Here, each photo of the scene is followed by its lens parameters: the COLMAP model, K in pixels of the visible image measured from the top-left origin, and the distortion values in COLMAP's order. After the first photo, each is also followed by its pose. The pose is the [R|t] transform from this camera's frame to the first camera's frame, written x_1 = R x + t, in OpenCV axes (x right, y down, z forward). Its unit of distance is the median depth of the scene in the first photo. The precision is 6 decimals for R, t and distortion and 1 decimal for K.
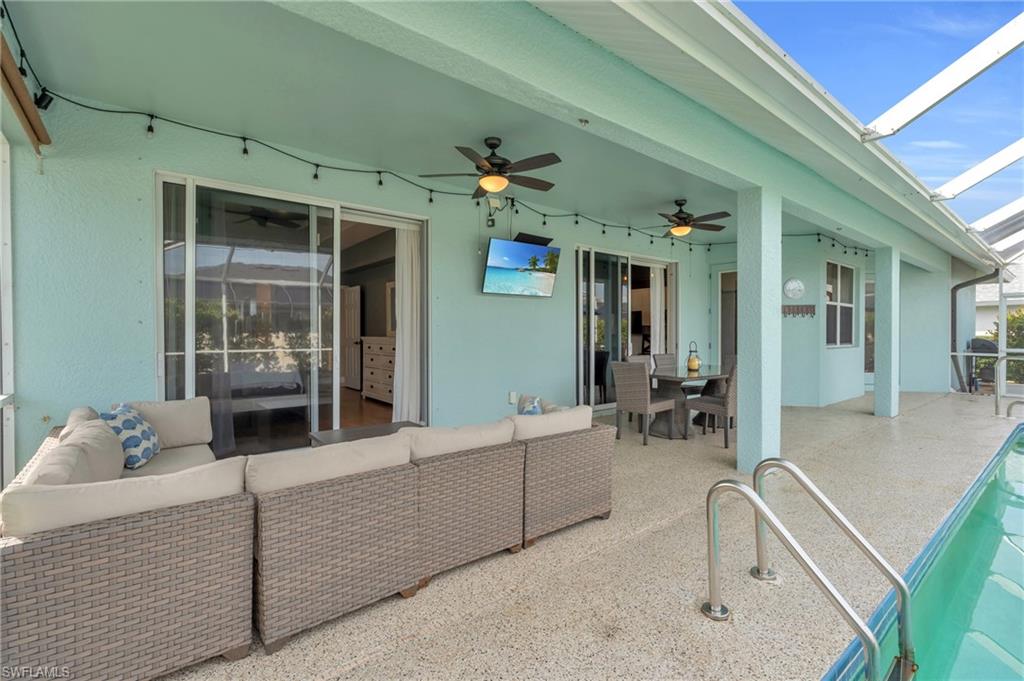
lens RADIAL K [[468.3, 0, 512.0], [0, 468.3, 340.5], [0, 0, 1]] dist [-0.001932, -0.000242]
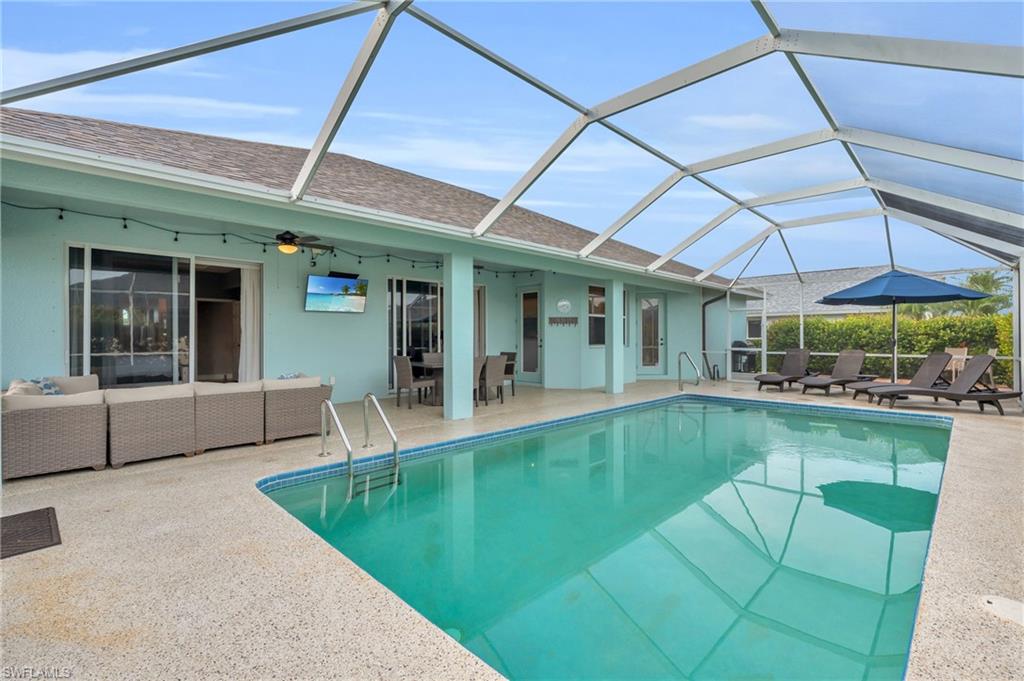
lens RADIAL K [[459.7, 0, 512.0], [0, 459.7, 340.5], [0, 0, 1]] dist [-0.000509, 0.000279]
pose [[0.993057, -0.002653, 0.117606, 0.420265], [0.003824, 0.999945, -0.009730, 0.012036], [-0.117574, 0.010112, 0.993013, -0.542487]]
